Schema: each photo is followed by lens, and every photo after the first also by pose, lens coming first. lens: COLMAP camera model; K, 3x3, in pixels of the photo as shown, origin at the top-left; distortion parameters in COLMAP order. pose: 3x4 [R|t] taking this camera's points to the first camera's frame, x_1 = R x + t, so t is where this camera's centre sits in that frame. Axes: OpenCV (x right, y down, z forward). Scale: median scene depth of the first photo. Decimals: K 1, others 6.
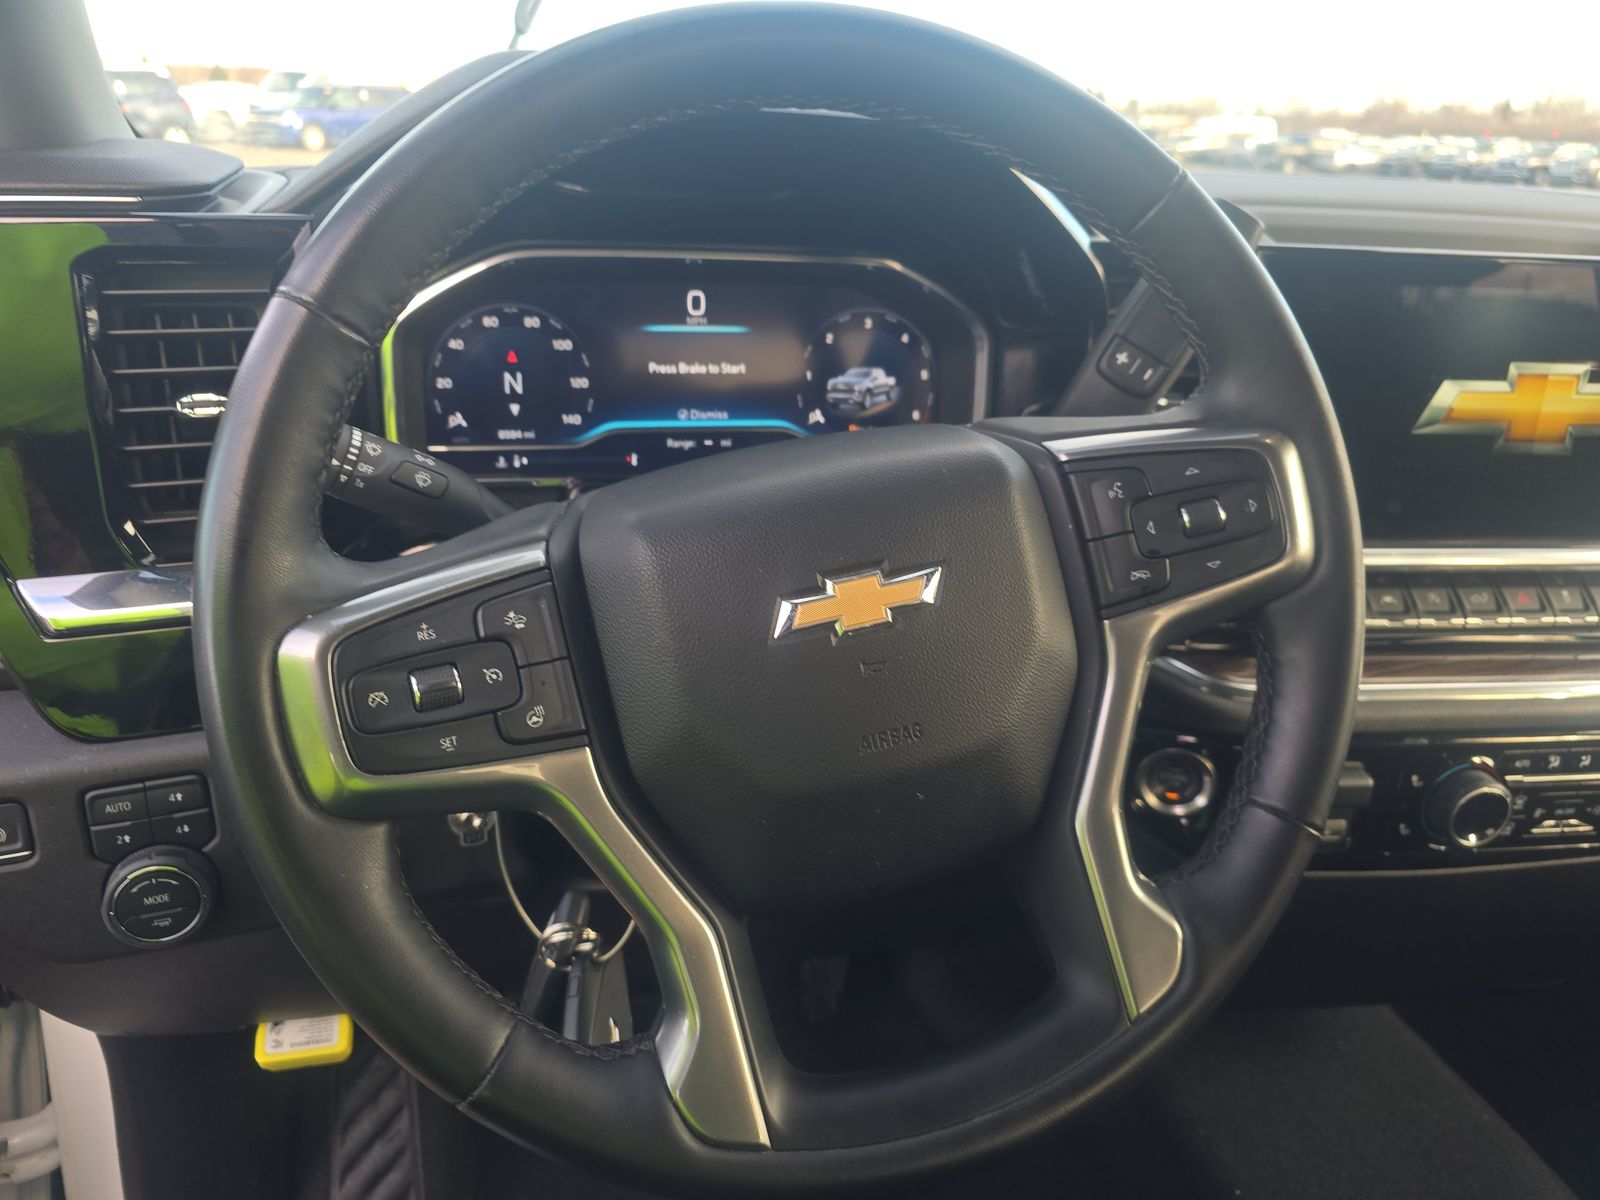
lens RADIAL K [[1097.0, 0, 798.7], [0, 1097.0, 578.8], [0, 0, 1]] dist [0.043690, -0.068470]
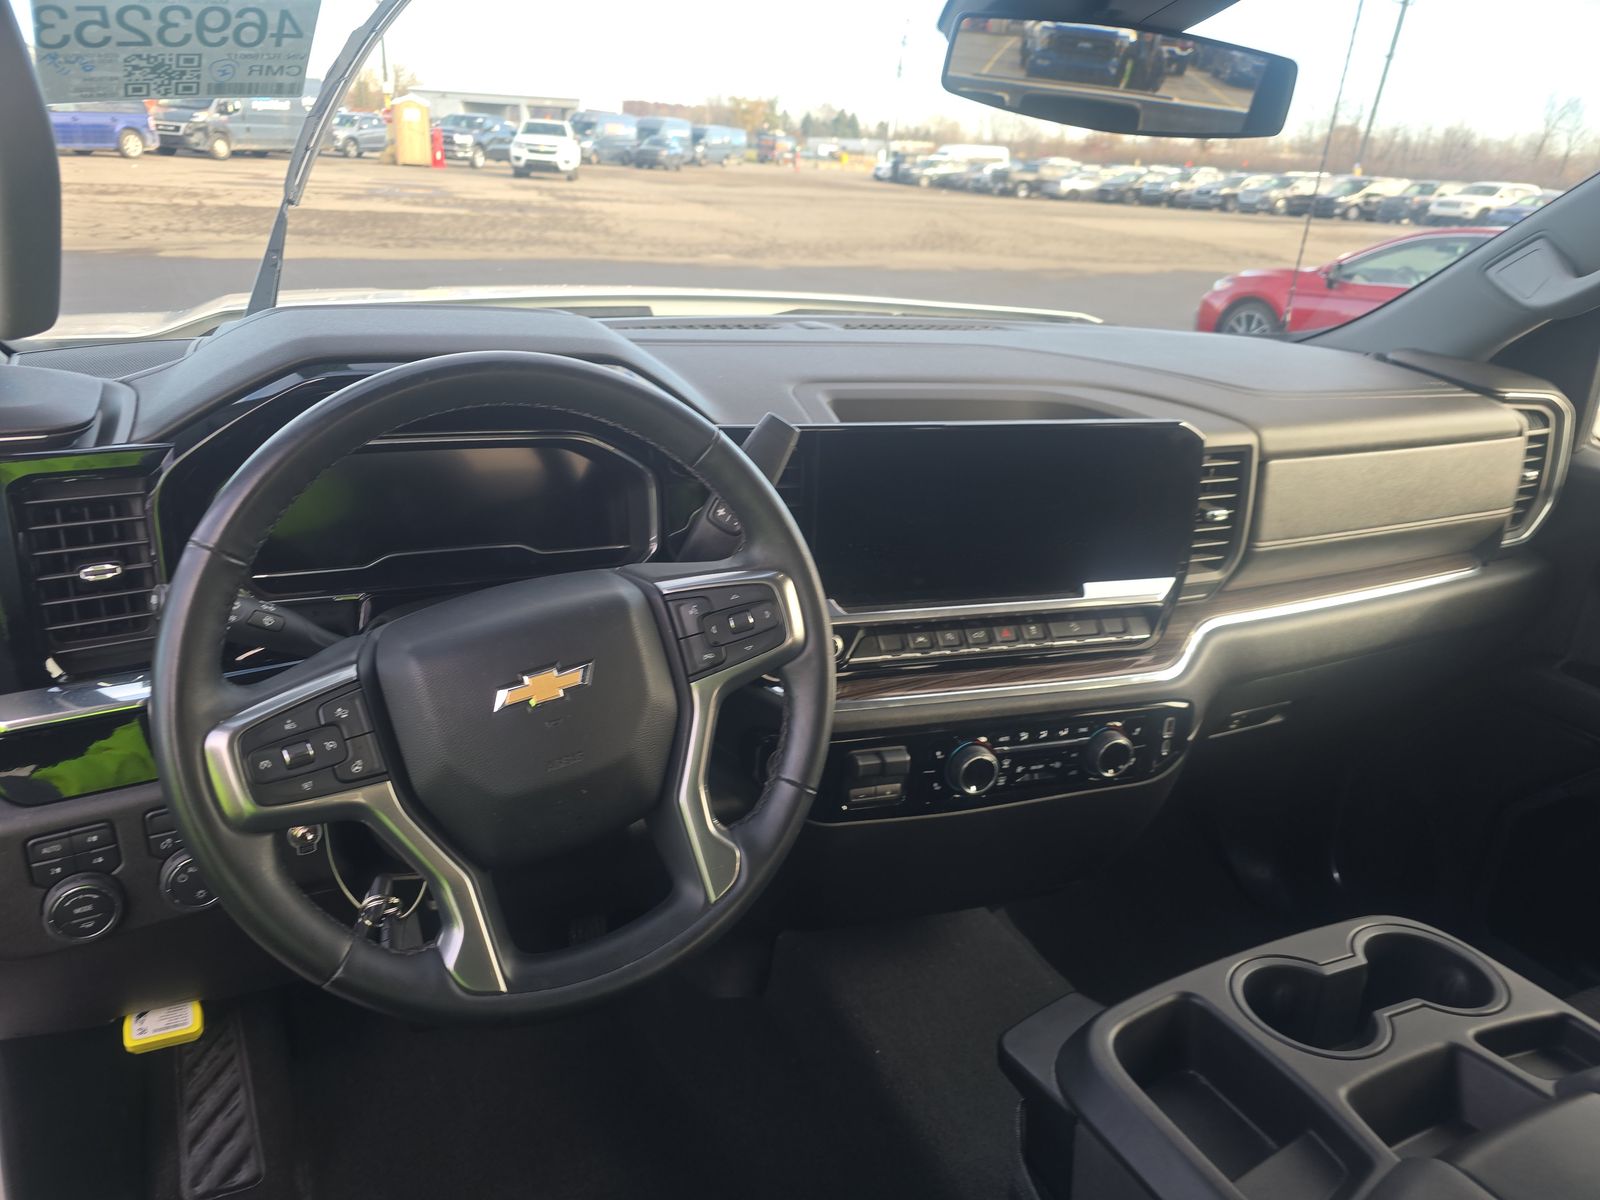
lens RADIAL K [[1097.0, 0, 798.7], [0, 1097.0, 578.8], [0, 0, 1]] dist [0.043690, -0.068470]
pose [[0.981060, -0.052726, 0.186392, 0.124822], [0.053462, 0.998569, 0.001082, -0.122386], [-0.186182, 0.008904, 0.982475, -0.767253]]
